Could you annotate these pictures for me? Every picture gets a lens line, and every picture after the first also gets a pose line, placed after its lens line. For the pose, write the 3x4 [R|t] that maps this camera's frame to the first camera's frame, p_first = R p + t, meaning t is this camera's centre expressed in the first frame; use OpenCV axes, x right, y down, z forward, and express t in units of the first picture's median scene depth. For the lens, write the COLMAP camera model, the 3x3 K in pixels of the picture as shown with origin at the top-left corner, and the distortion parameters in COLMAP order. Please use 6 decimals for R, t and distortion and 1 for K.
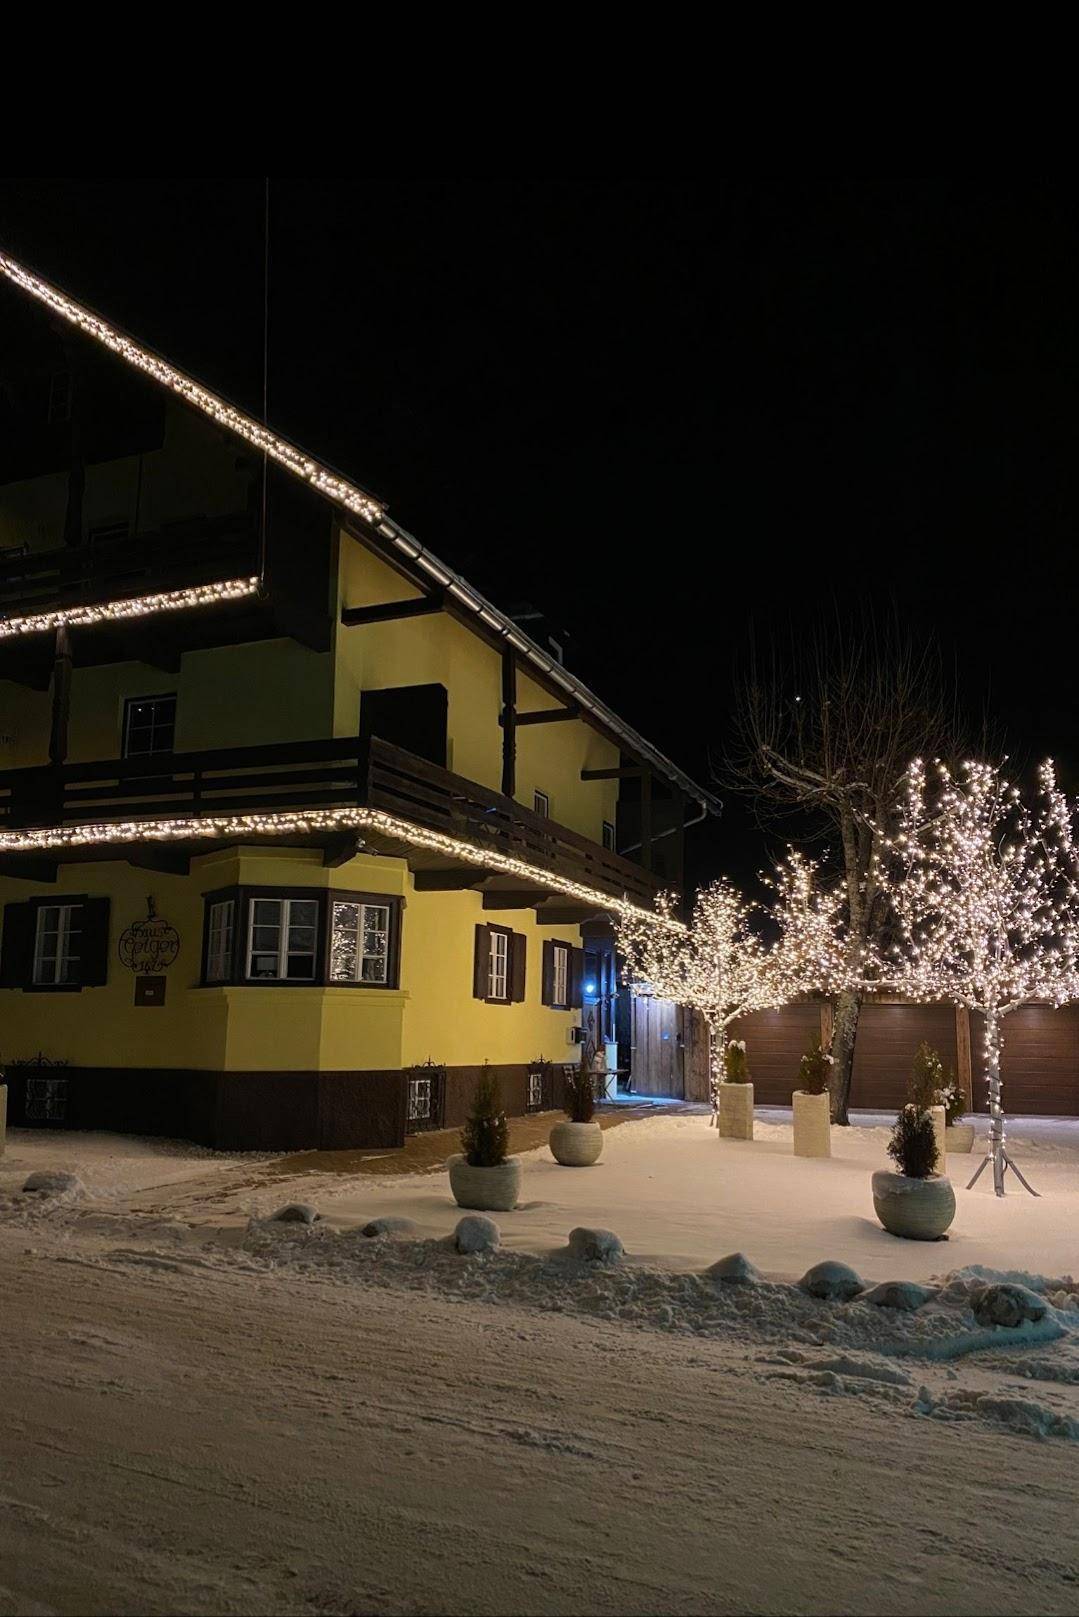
lens RADIAL K [[1084.0, 0, 534.2], [0, 1084.0, 882.3], [0, 0, 1]] dist [0.031683, 0.002785]
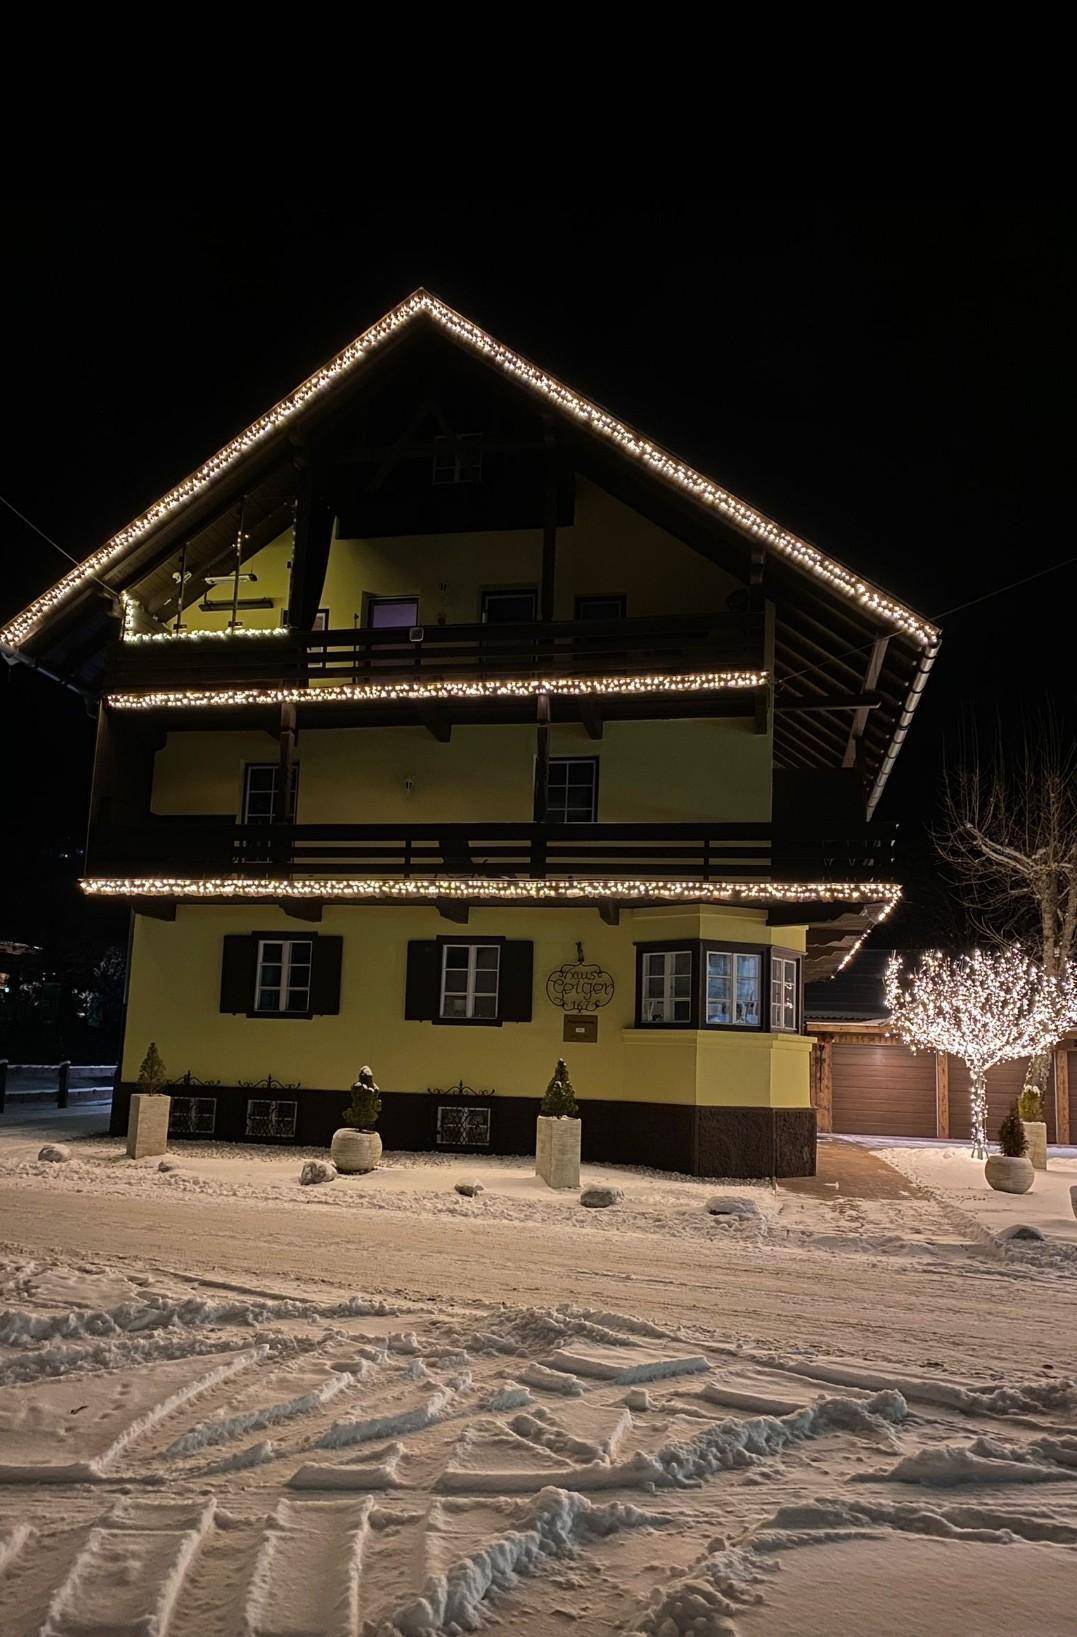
lens RADIAL K [[1134.3, 0, 520.2], [0, 1134.3, 927.1], [0, 0, 1]] dist [0.040573, -0.002362]
pose [[0.981693, 0.045911, 0.184852, -0.660165], [-0.049388, 0.998678, 0.014249, -0.016744], [-0.183953, -0.023118, 0.982663, -0.117343]]
